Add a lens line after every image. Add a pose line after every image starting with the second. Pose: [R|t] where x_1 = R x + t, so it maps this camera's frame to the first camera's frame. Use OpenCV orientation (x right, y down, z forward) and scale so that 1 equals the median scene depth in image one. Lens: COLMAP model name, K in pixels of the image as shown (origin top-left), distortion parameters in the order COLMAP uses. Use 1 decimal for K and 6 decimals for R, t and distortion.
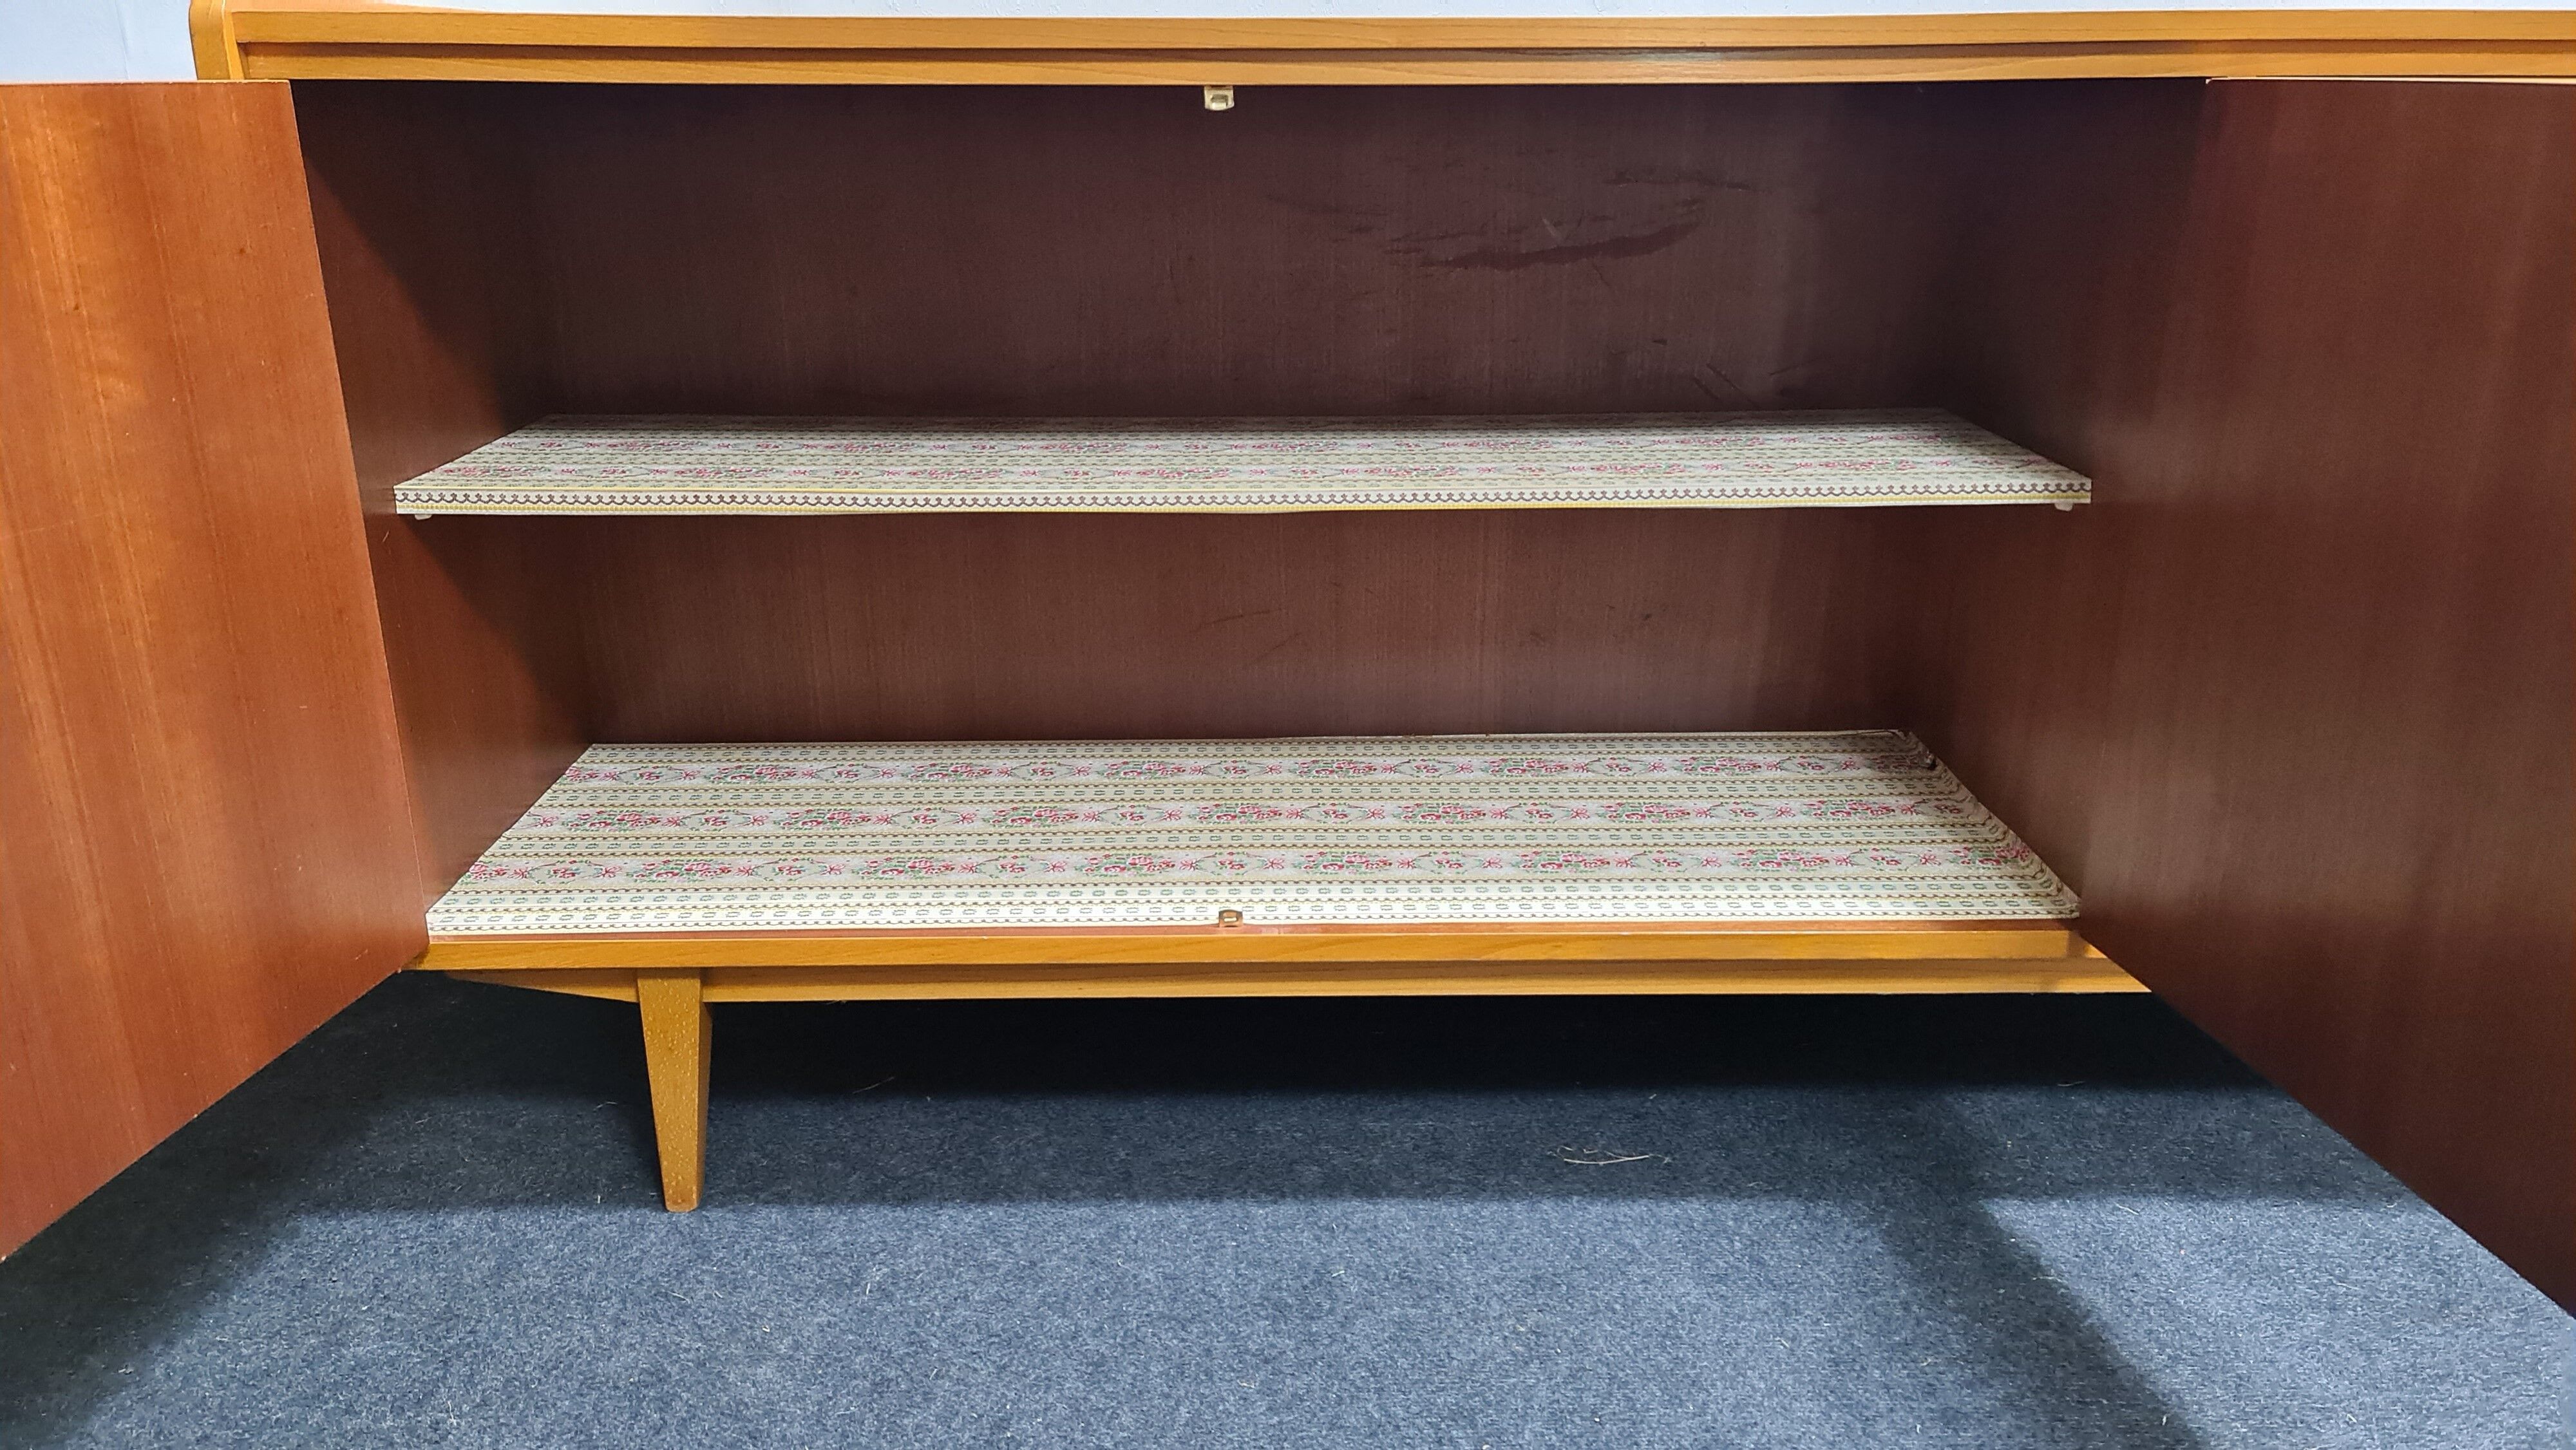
lens RADIAL K [[1905.4, 0, 1276.7], [0, 1905.4, 712.7], [0, 0, 1]] dist [0.064507, -0.052109]
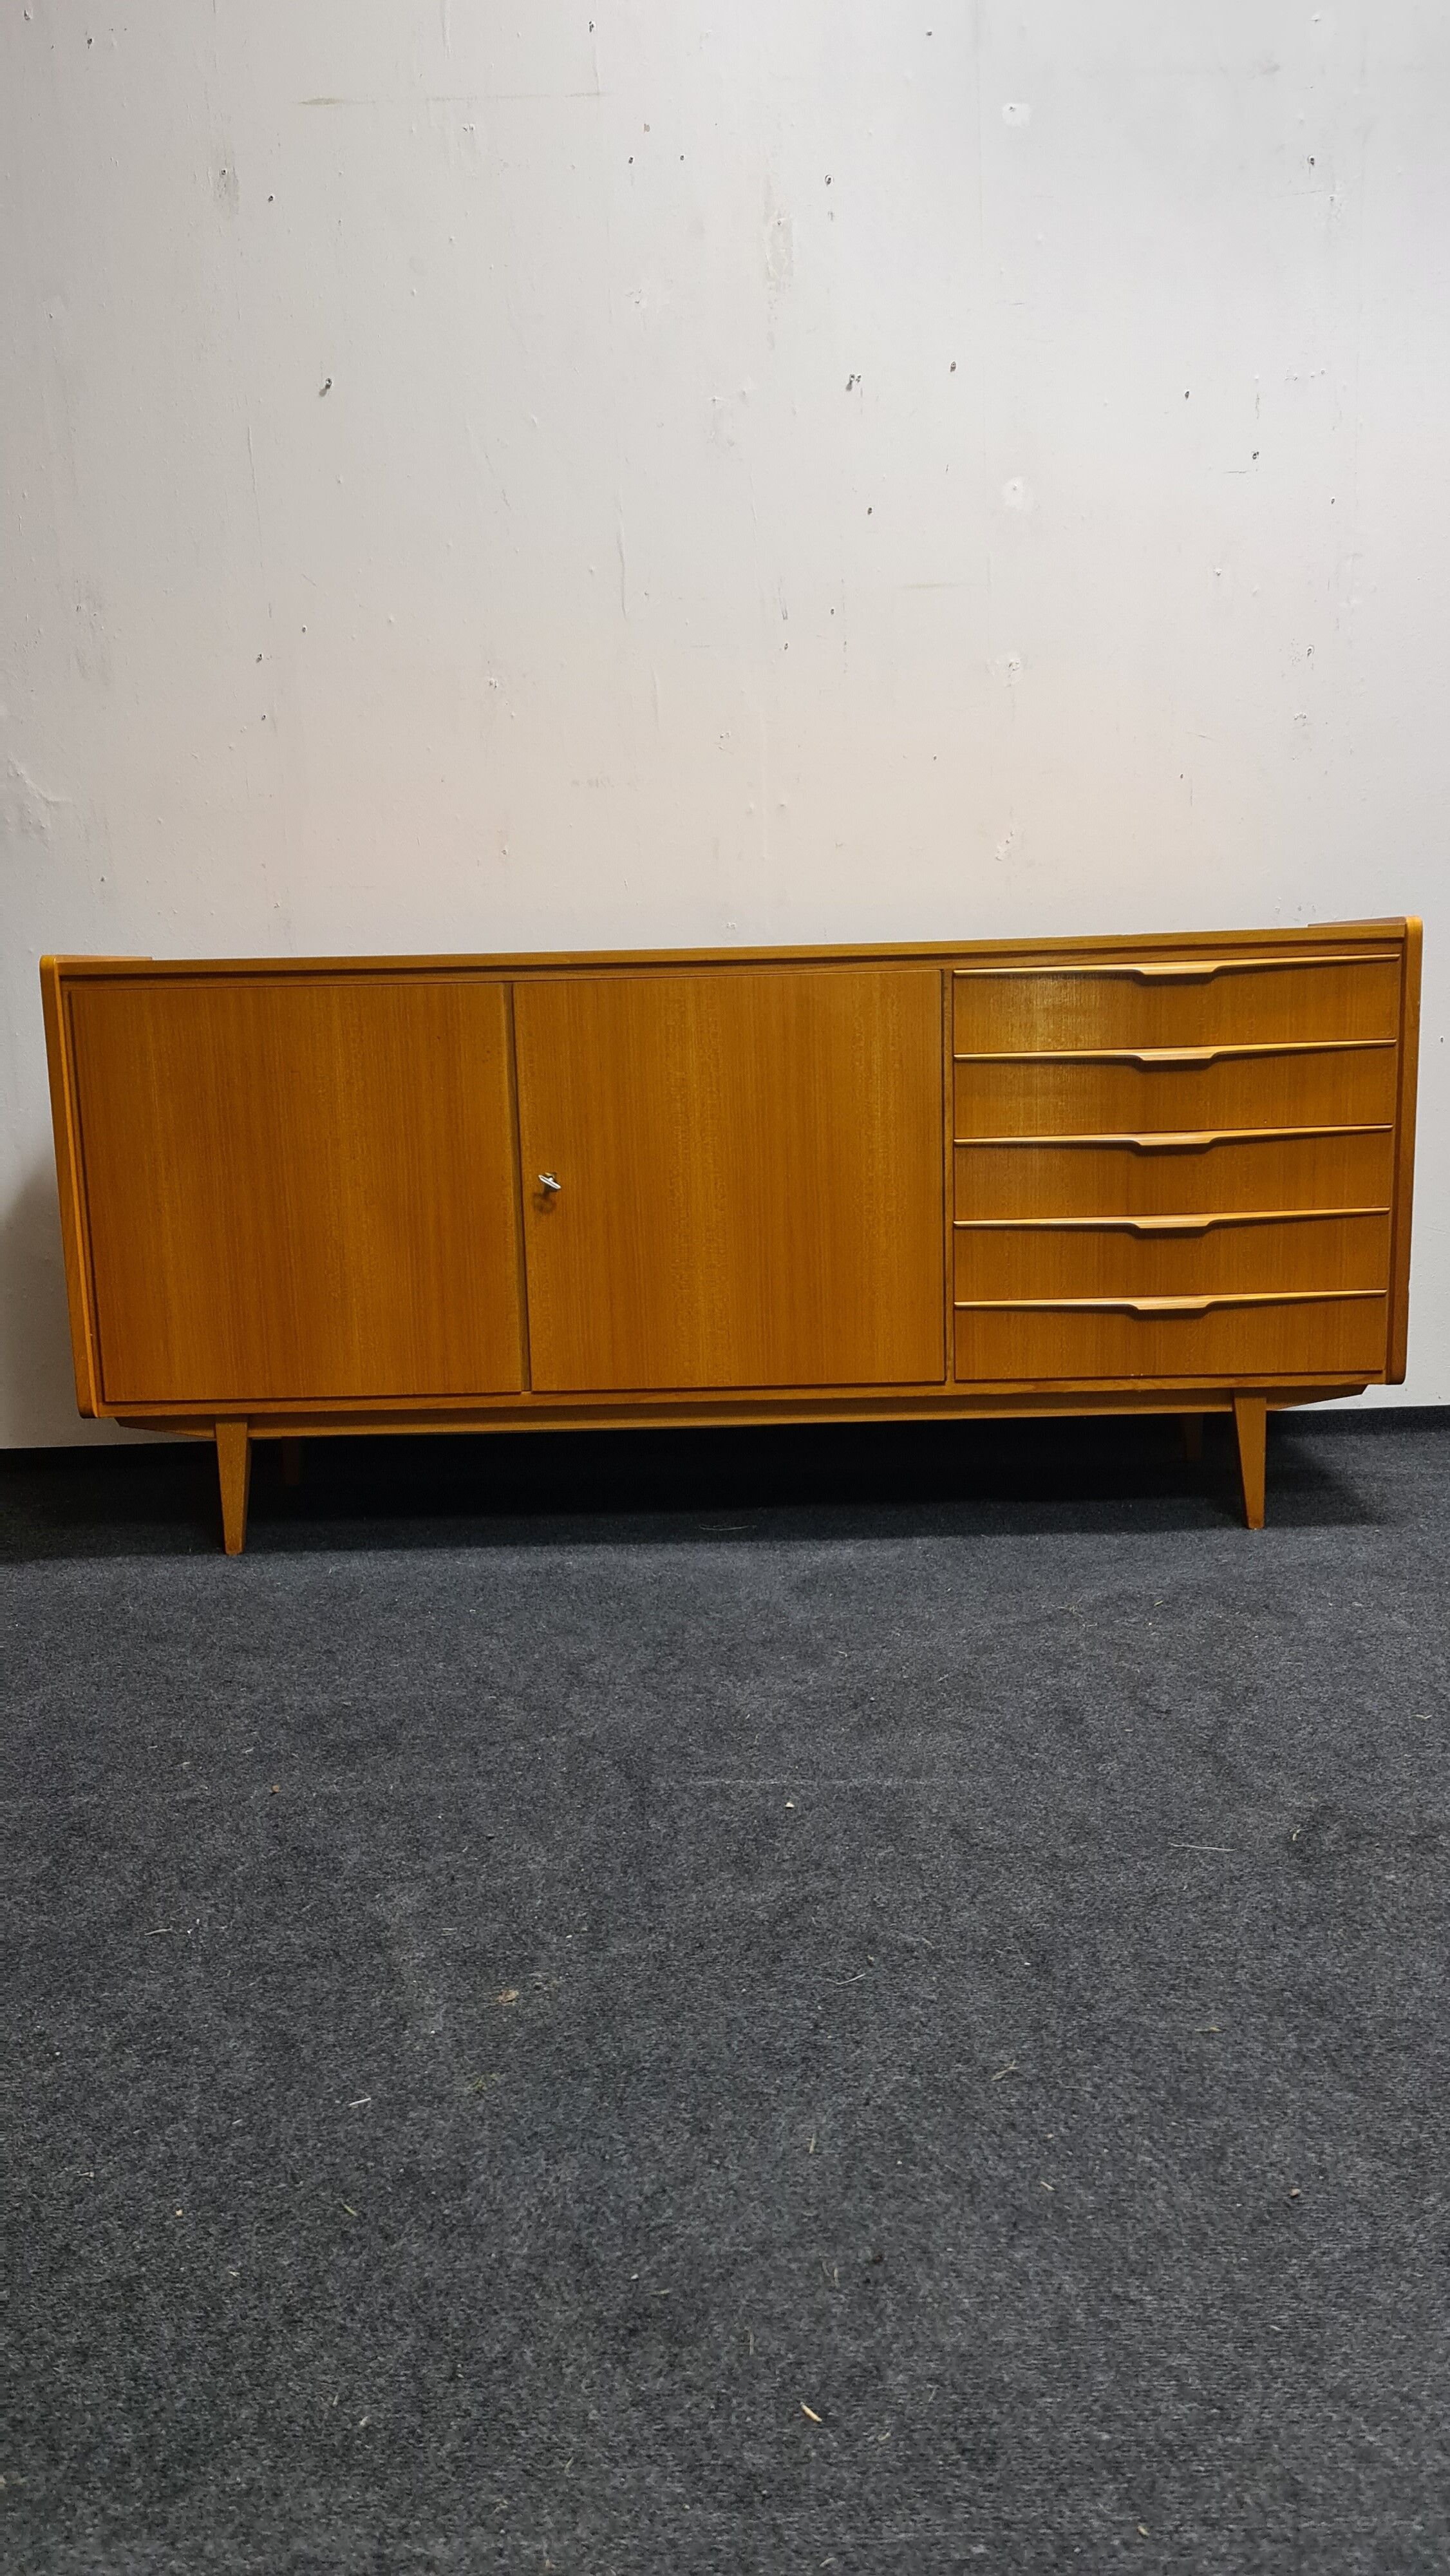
lens RADIAL K [[1905.4, 0, 713.6], [0, 1905.4, 1293.2], [0, 0, 1]] dist [0.064507, -0.052109]
pose [[0.999473, -0.023035, -0.022861, 0.225030], [0.019234, 0.987814, -0.154447, 0.314754], [0.026140, 0.153926, 0.987737, -0.941214]]
